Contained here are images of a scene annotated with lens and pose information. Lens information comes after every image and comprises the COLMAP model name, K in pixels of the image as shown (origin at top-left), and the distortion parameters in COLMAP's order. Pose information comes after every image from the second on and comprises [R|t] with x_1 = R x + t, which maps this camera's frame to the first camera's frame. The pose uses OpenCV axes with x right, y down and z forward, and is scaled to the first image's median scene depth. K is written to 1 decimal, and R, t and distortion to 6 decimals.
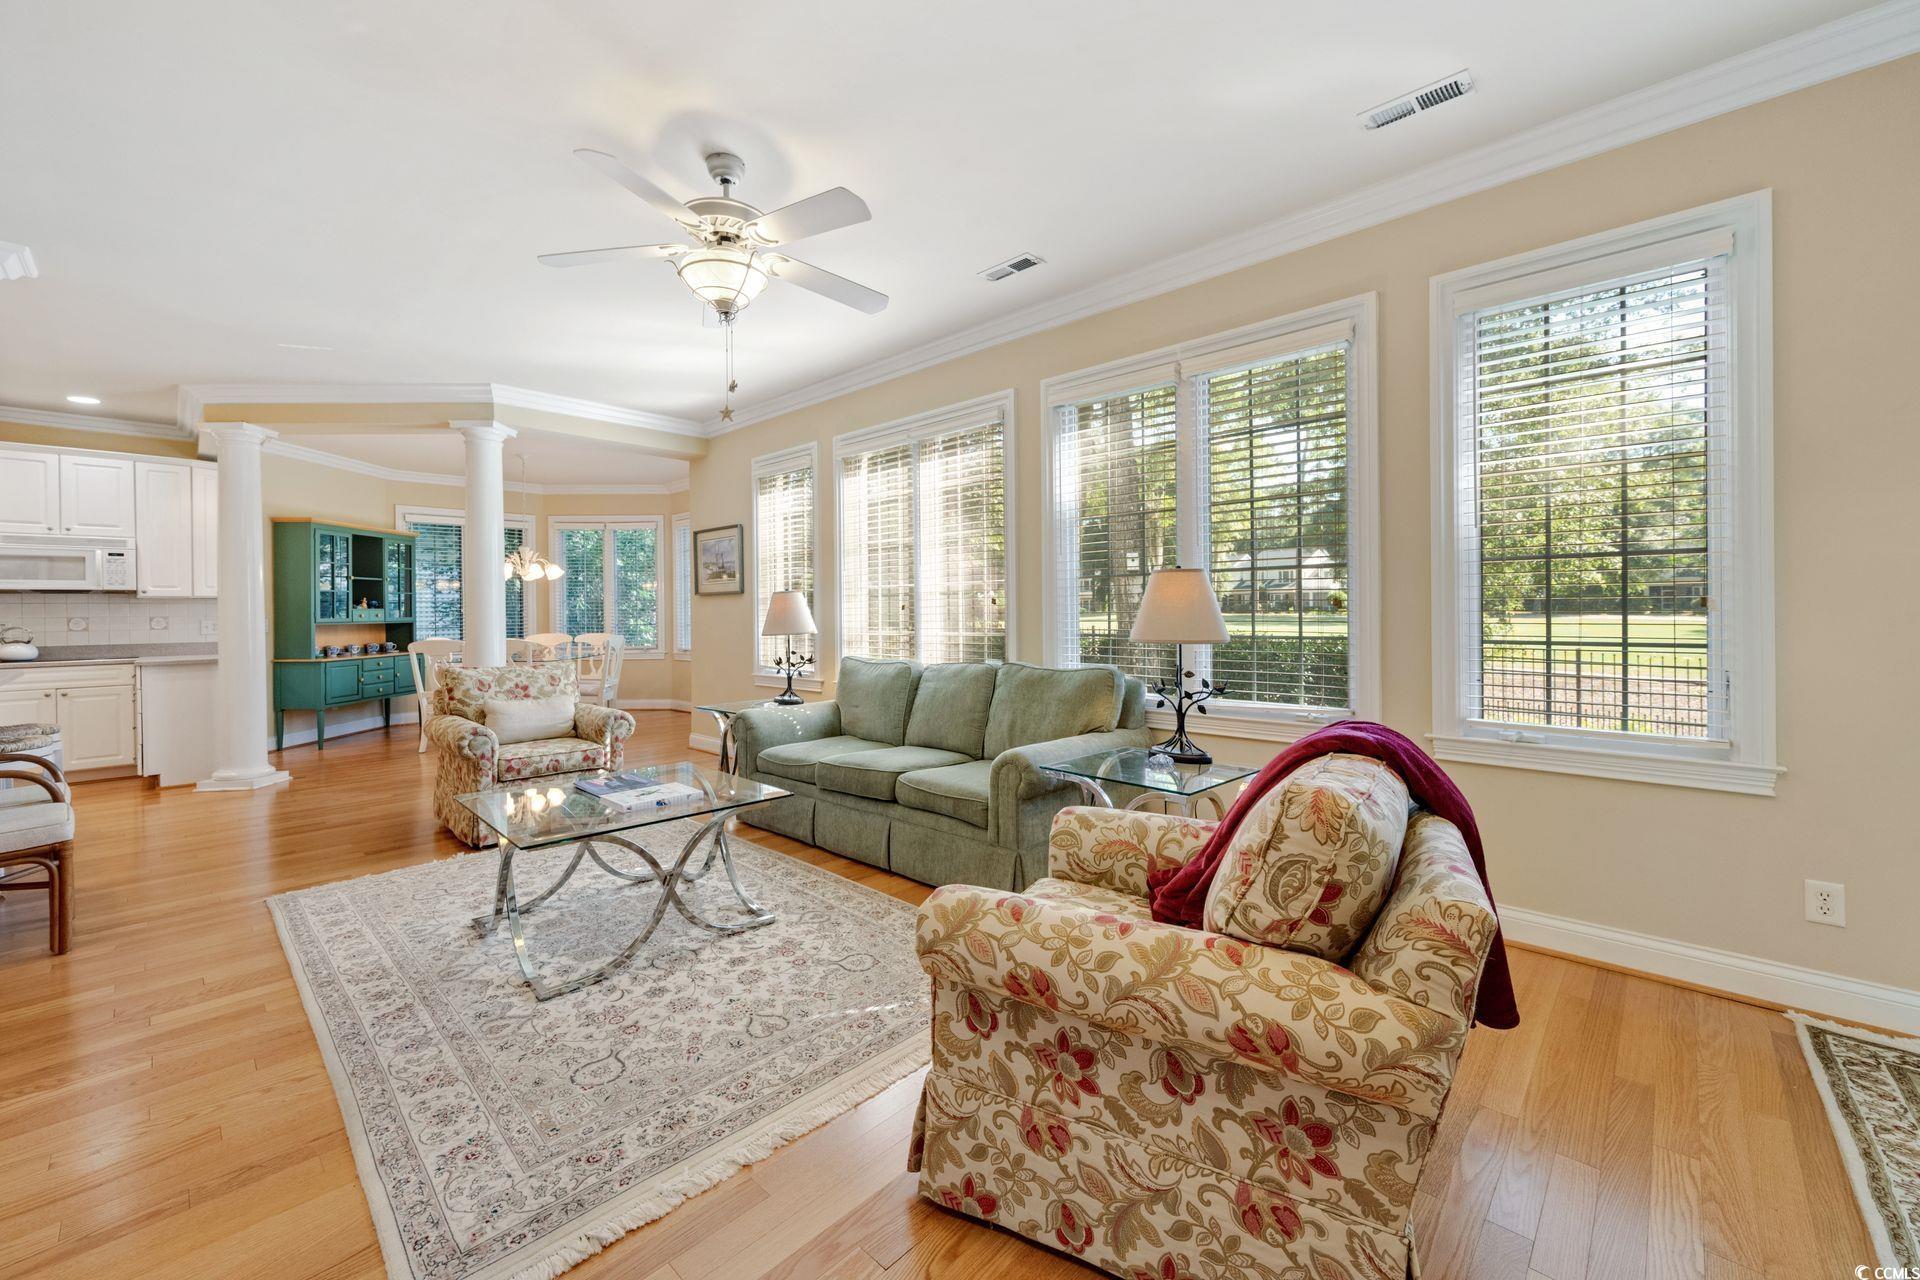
lens RADIAL K [[778.2, 0, 940.6], [0, 778.2, 609.5], [0, 0, 1]] dist [-0.006194, 0.000447]
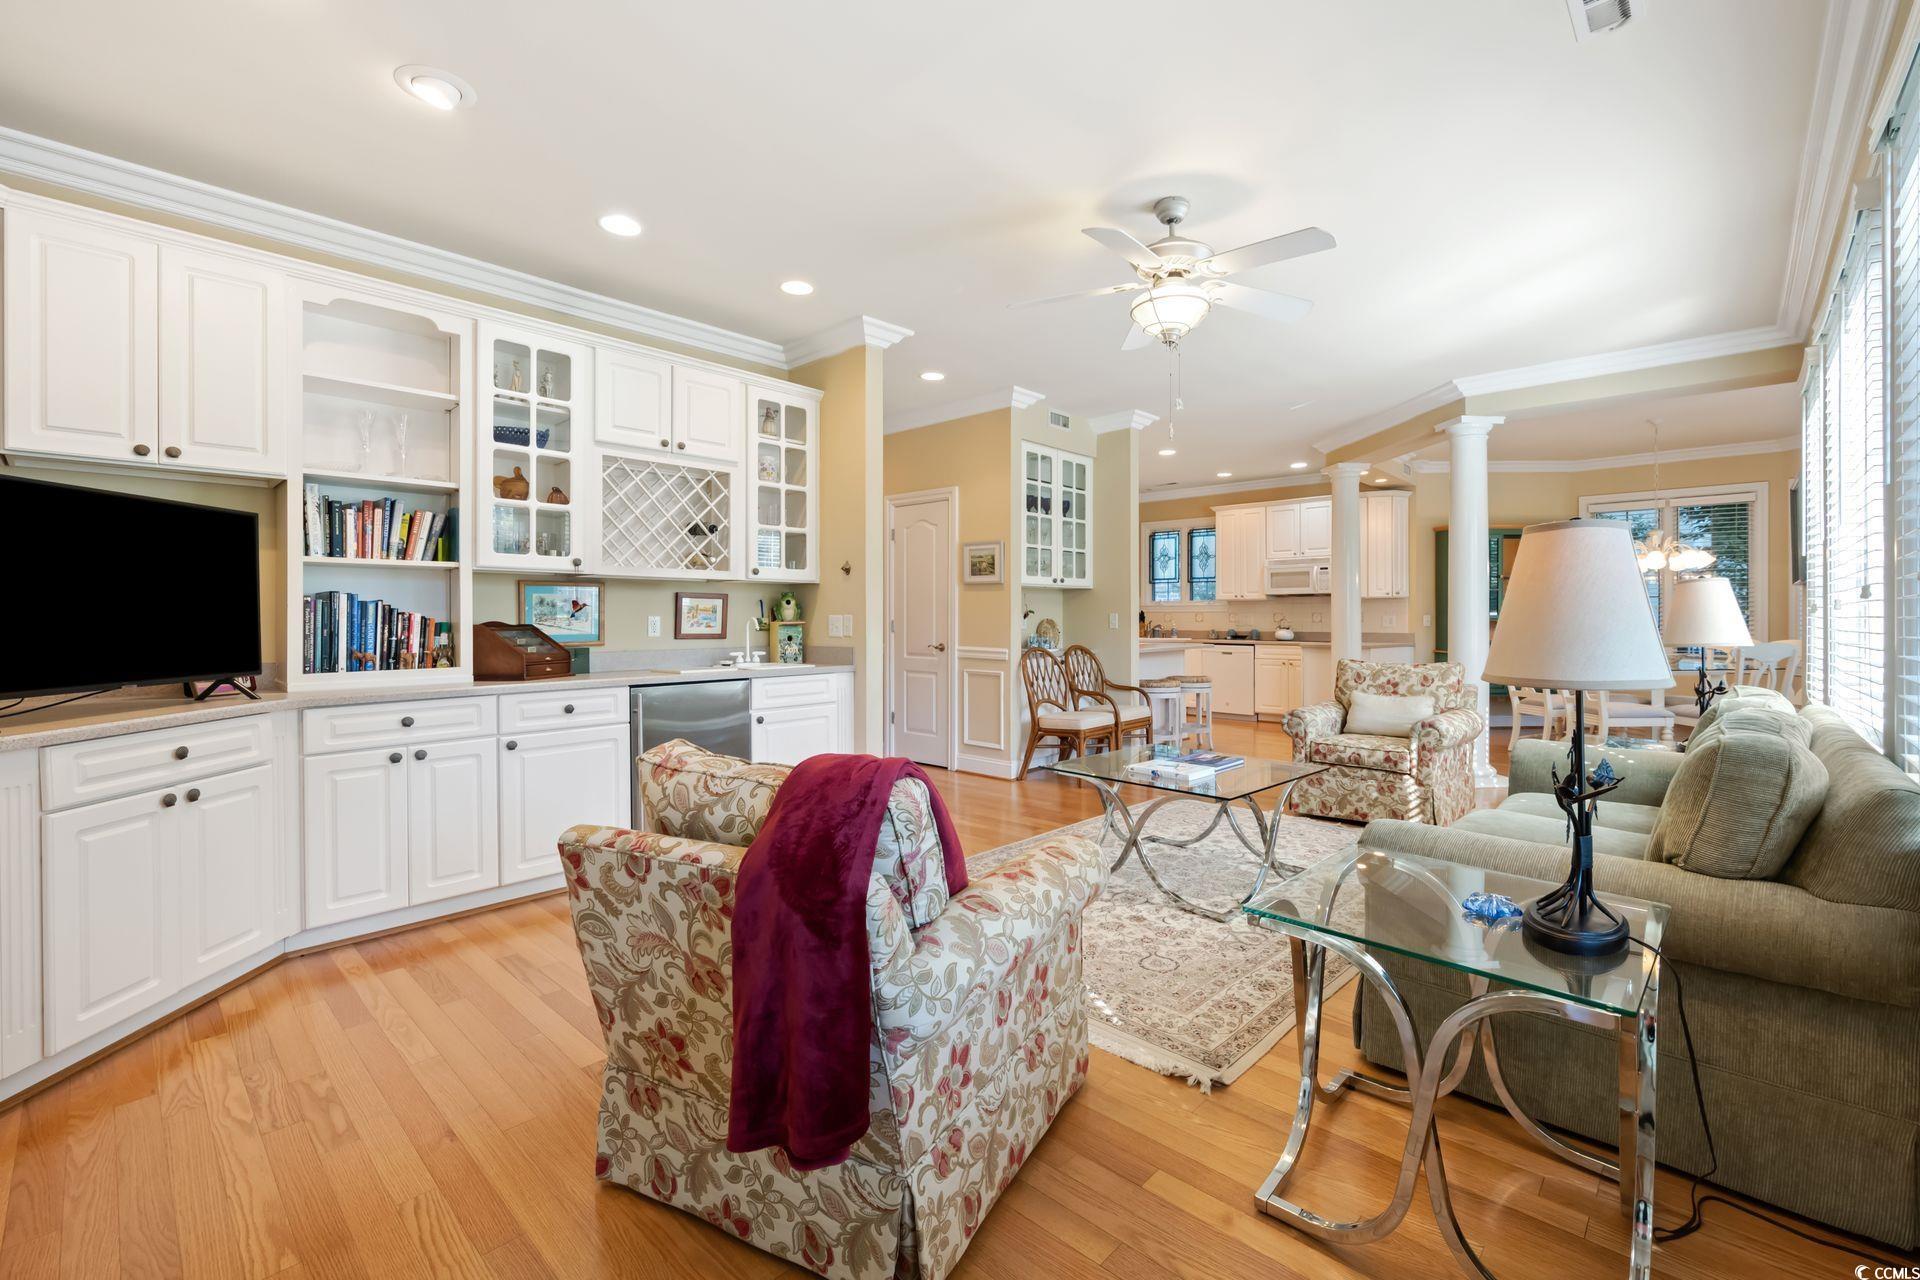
lens RADIAL K [[806.0, 0, 962.2], [0, 806.0, 620.2], [0, 0, 1]] dist [0.000697, 0.000054]
pose [[0.023472, 0.016514, -0.999588, 0.416492], [0.002801, 0.999859, 0.016584, -0.002881], [0.999721, -0.003189, 0.023423, 0.328184]]
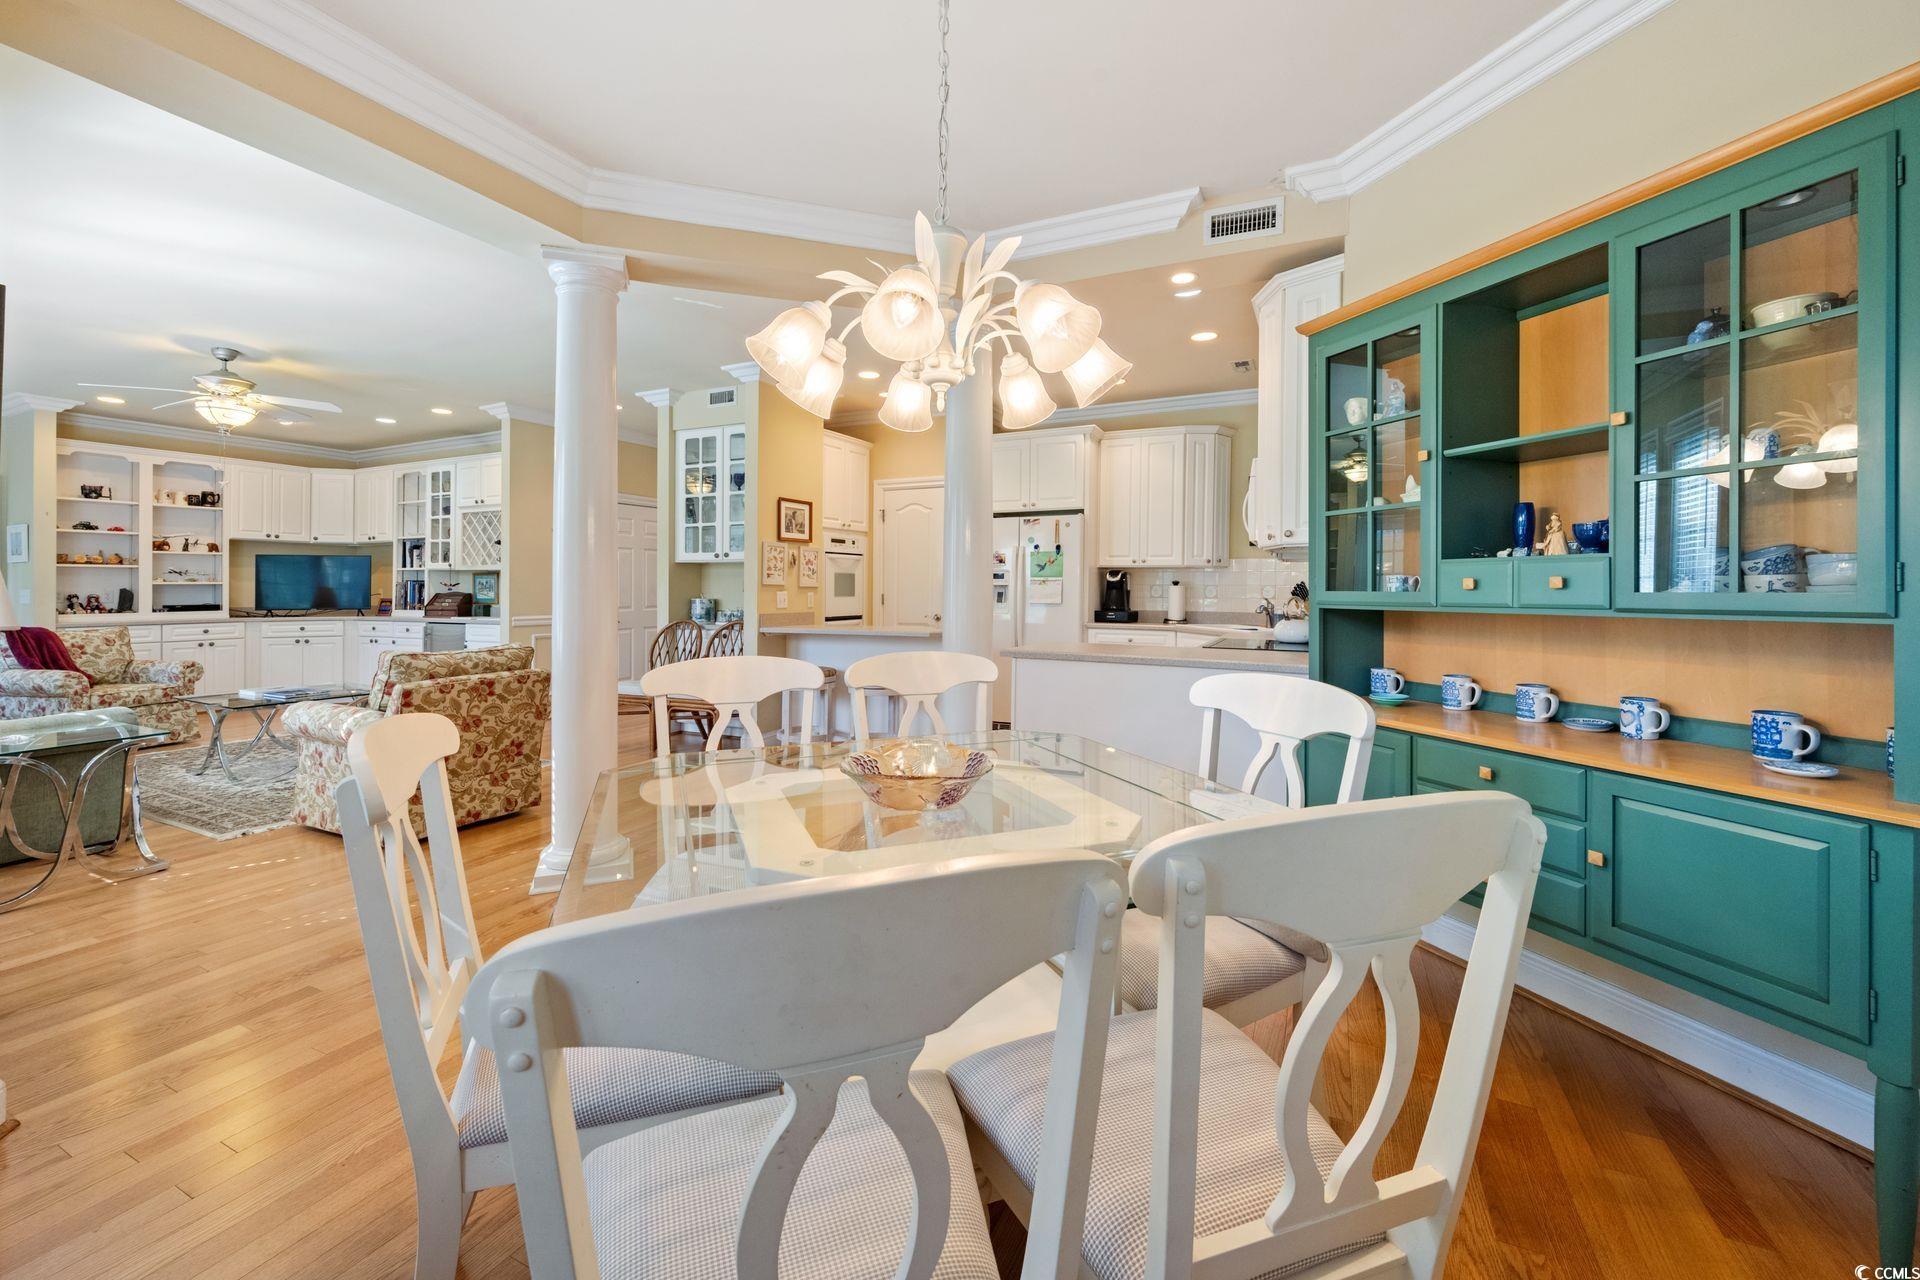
lens RADIAL K [[778.2, 0, 955.8], [0, 778.2, 585.7], [0, 0, 1]] dist [-0.006194, 0.000447]
pose [[-0.945454, 0.009989, -0.325602, -0.671331], [0.010942, 0.999940, -0.001096, 0.008276], [0.325571, -0.004599, -0.945506, 1.649568]]
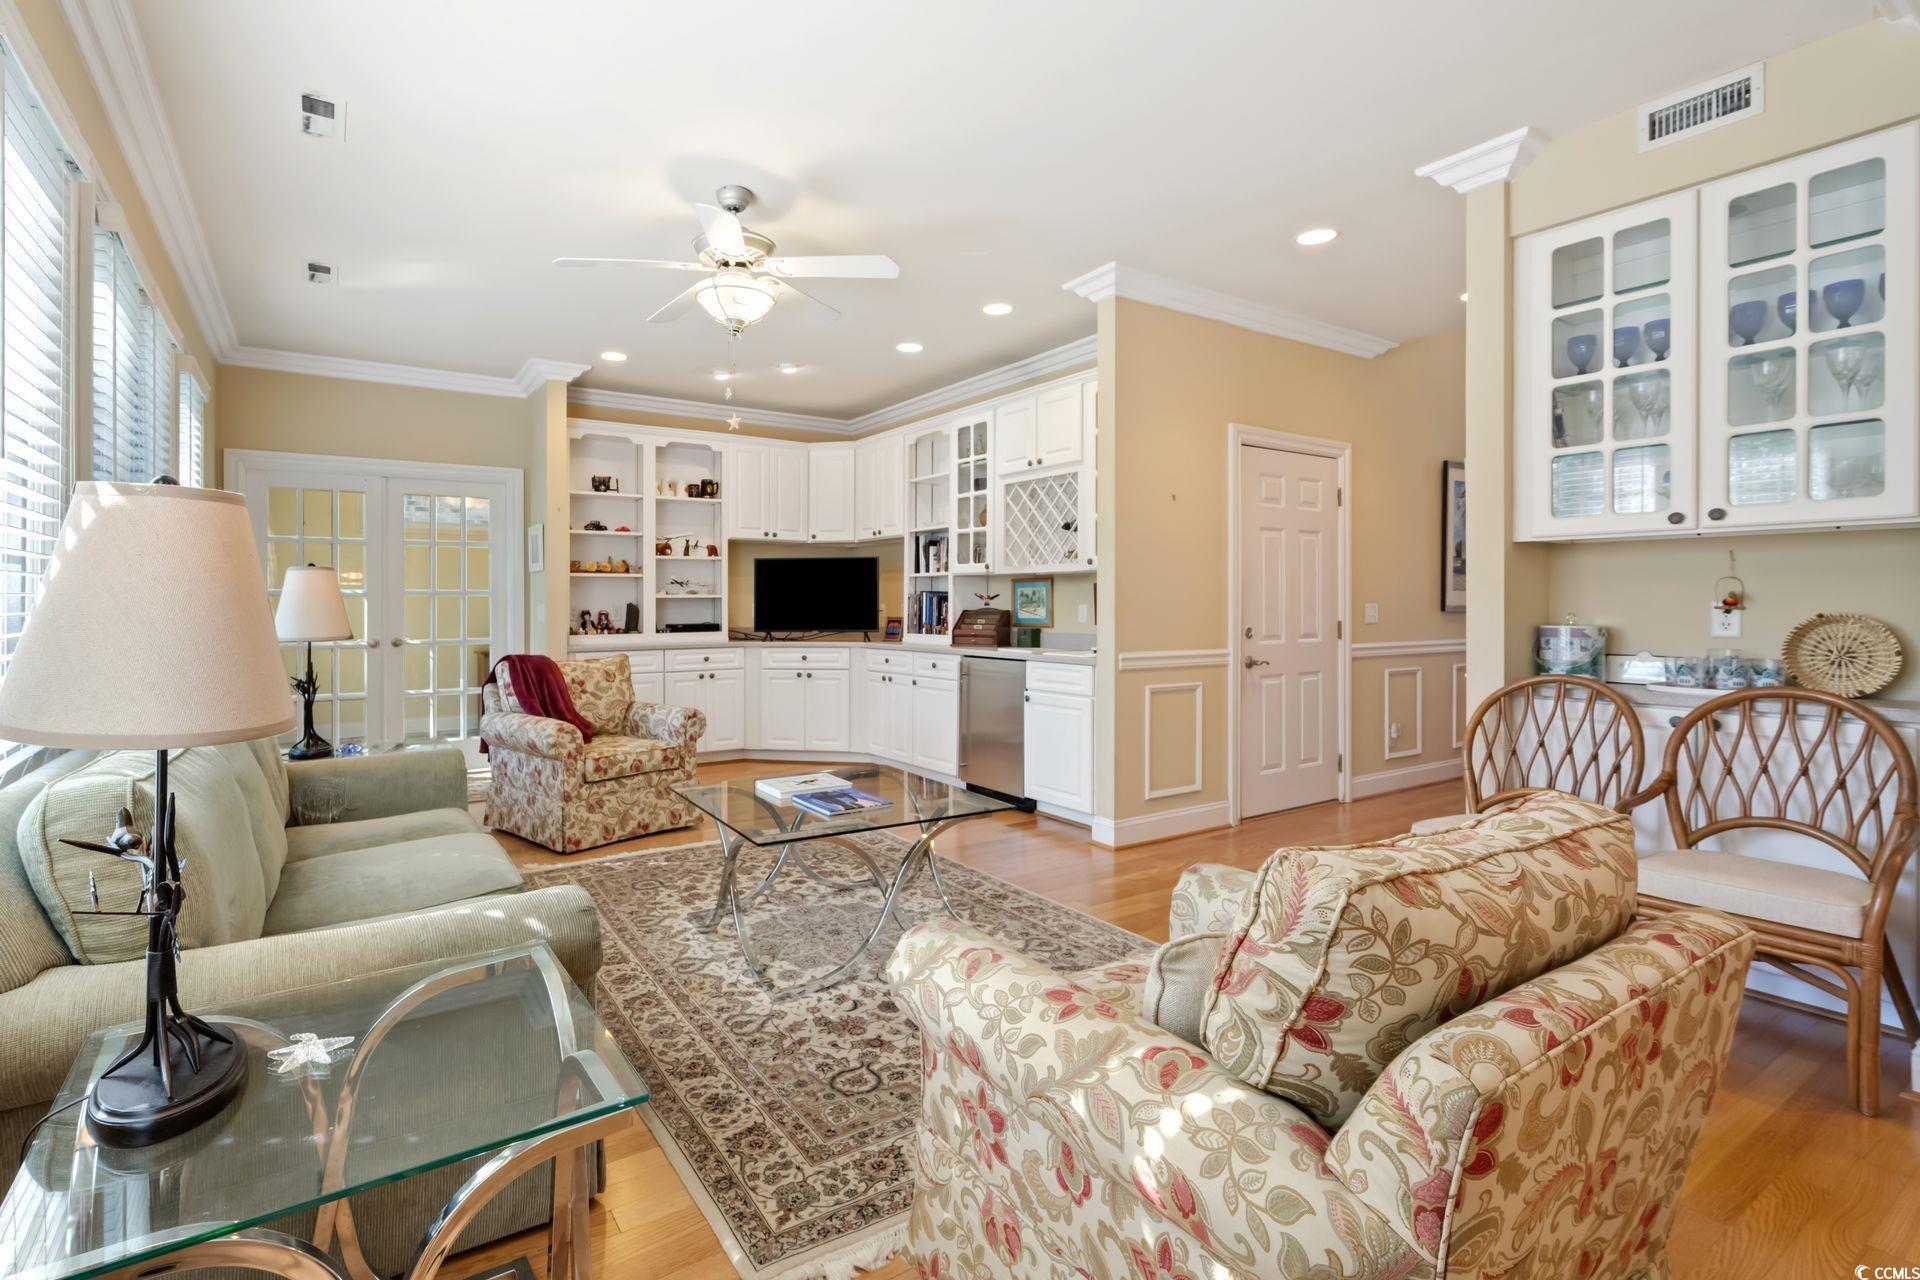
lens RADIAL K [[895.3, 0, 907.2], [0, 895.3, 605.8], [0, 0, 1]] dist [0.000003, -0.000189]
pose [[-0.977894, 0.011311, 0.208794, -0.391093], [0.011326, 0.999935, -0.001123, 0.005343], [-0.208794, 0.001266, -0.977959, 1.070512]]
